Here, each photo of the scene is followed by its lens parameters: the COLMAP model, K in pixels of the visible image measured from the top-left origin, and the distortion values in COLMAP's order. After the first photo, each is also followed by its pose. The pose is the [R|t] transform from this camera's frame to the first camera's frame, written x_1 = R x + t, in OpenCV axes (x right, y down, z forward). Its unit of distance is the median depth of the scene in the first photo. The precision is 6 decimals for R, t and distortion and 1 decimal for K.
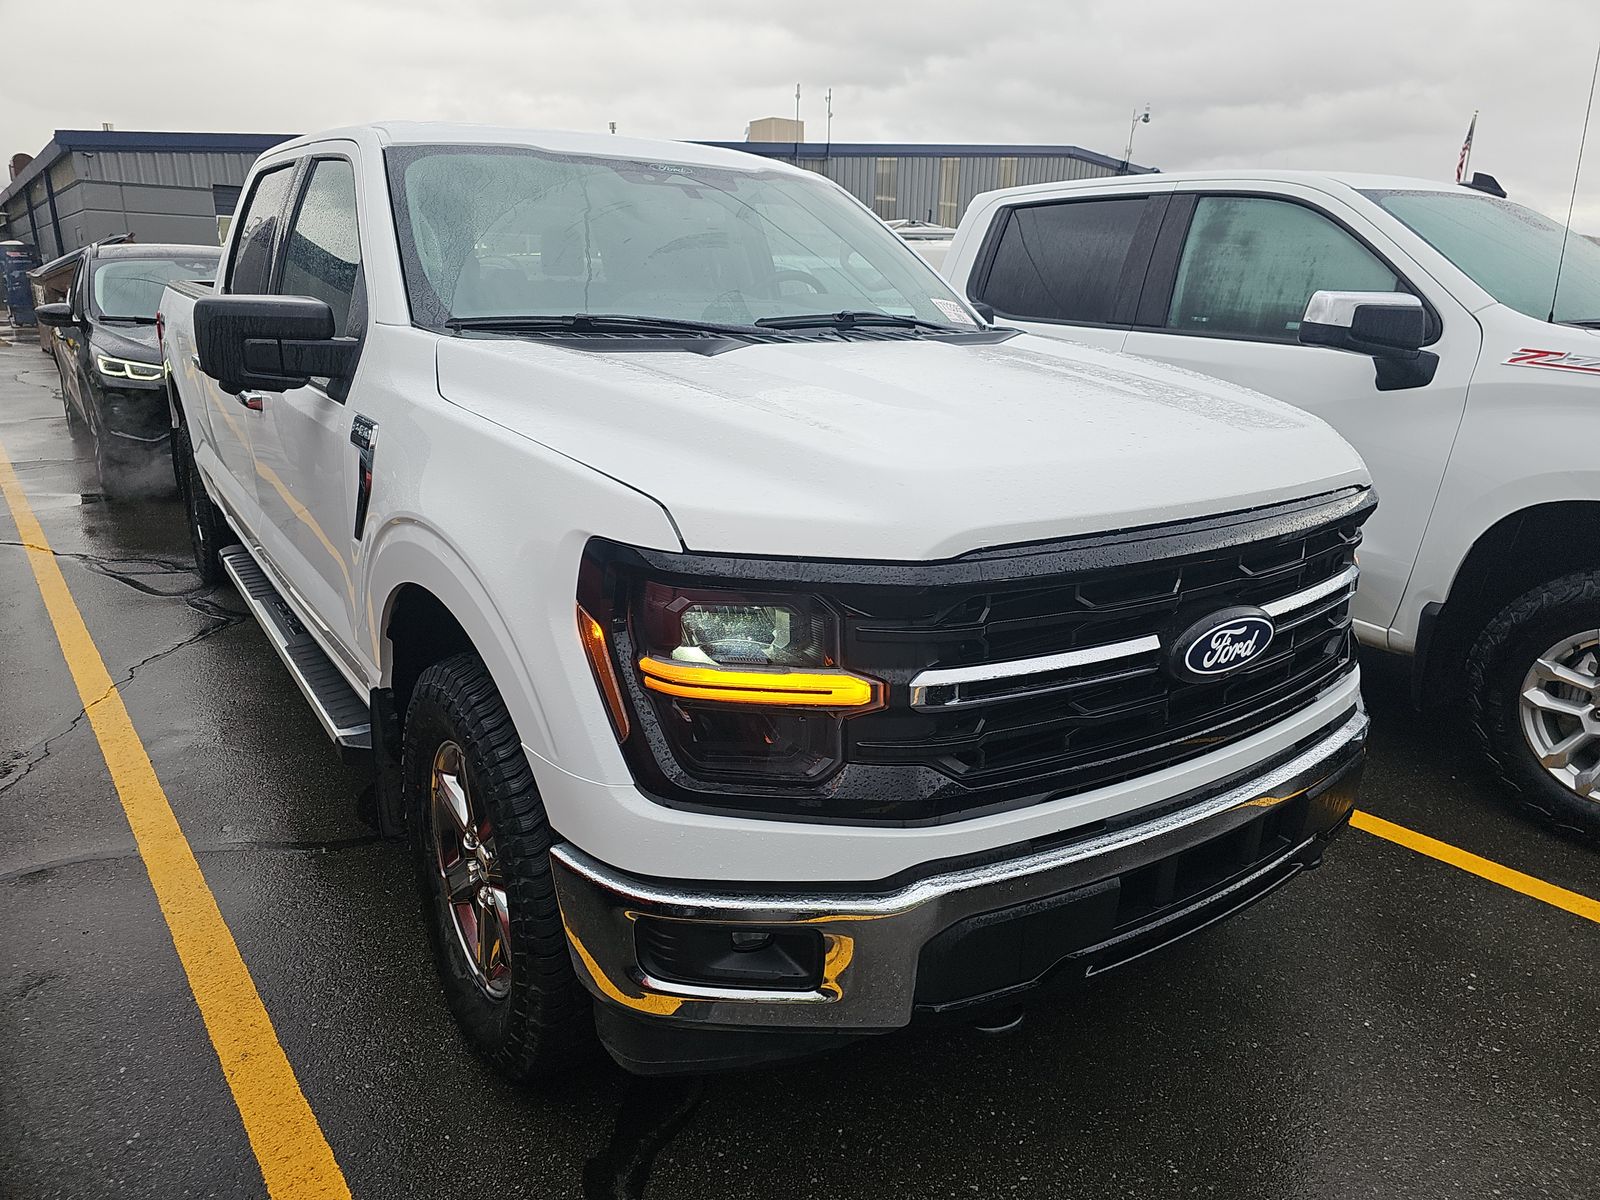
lens RADIAL K [[1010.0, 0, 798.6], [0, 1010.0, 542.4], [0, 0, 1]] dist [0.105337, -0.000261]
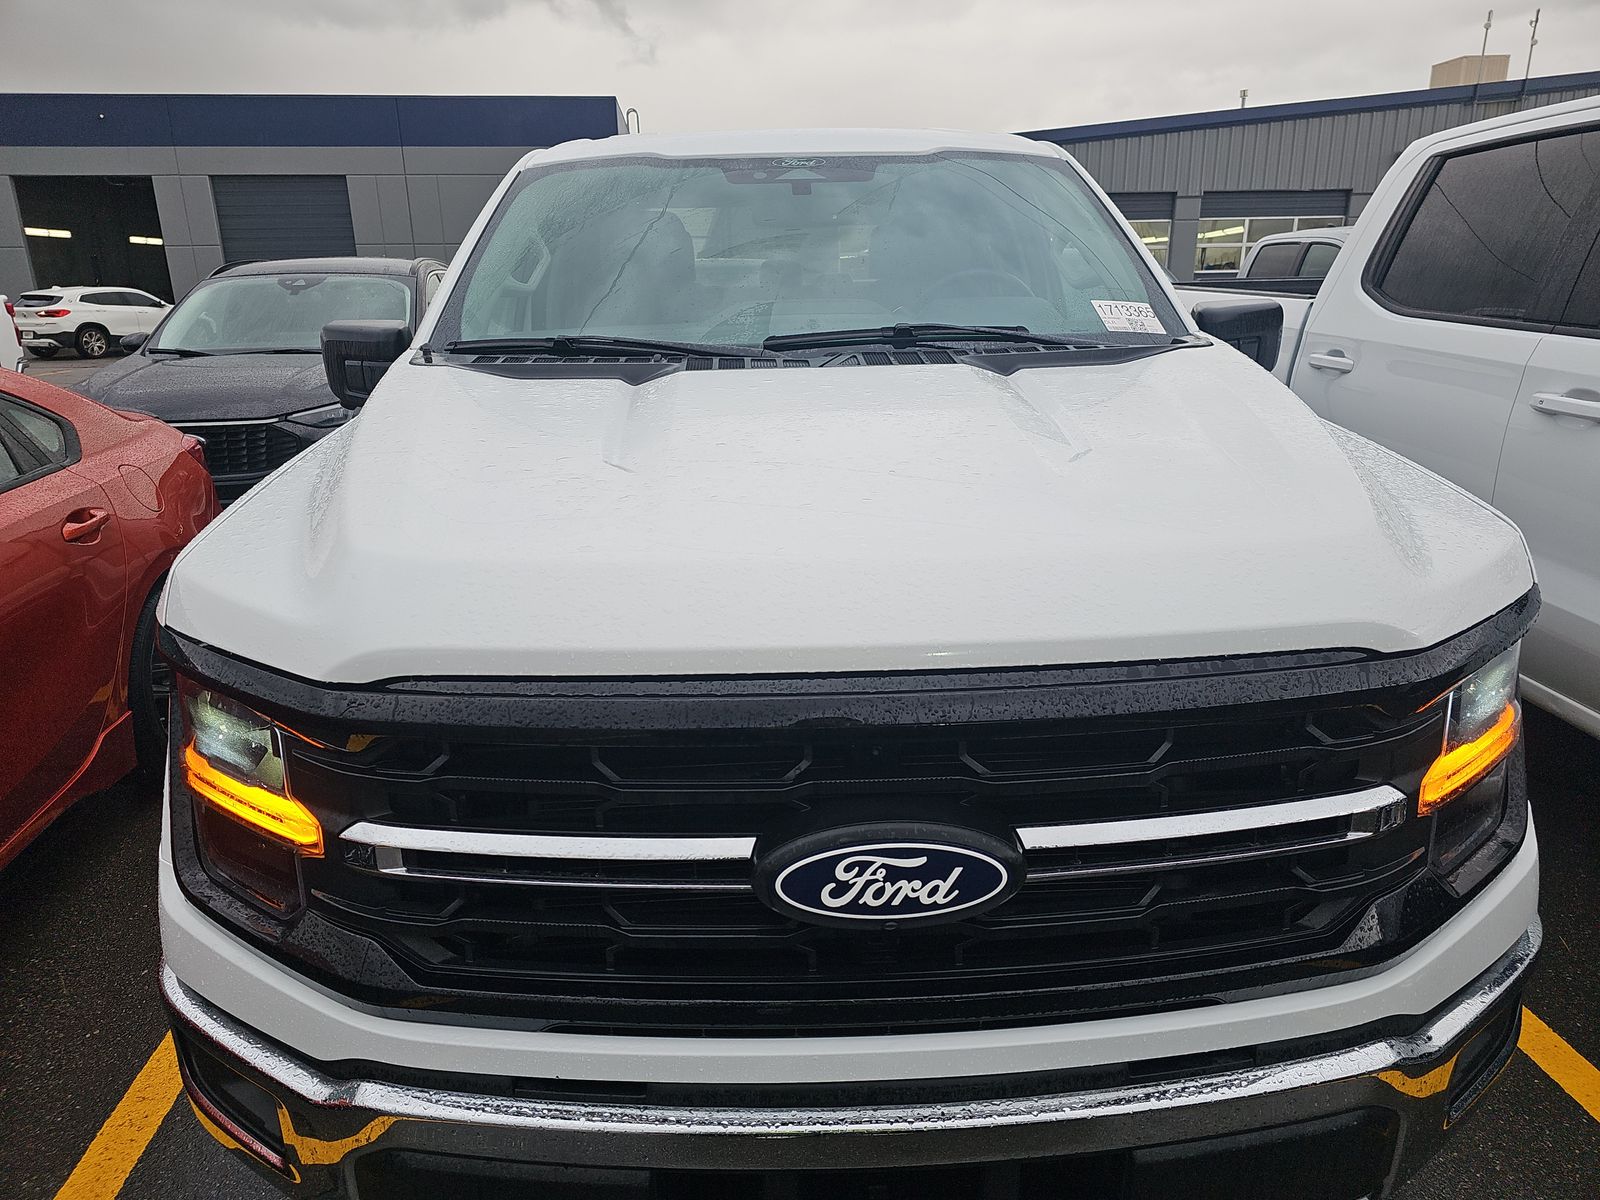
lens RADIAL K [[1049.3, 0, 794.1], [0, 1049.3, 591.3], [0, 0, 1]] dist [0.054436, -0.036178]
pose [[0.845119, 0.120286, -0.520869, 0.500452], [-0.098987, 0.992718, 0.068644, -0.083341], [0.525333, -0.006453, 0.850872, 0.310606]]
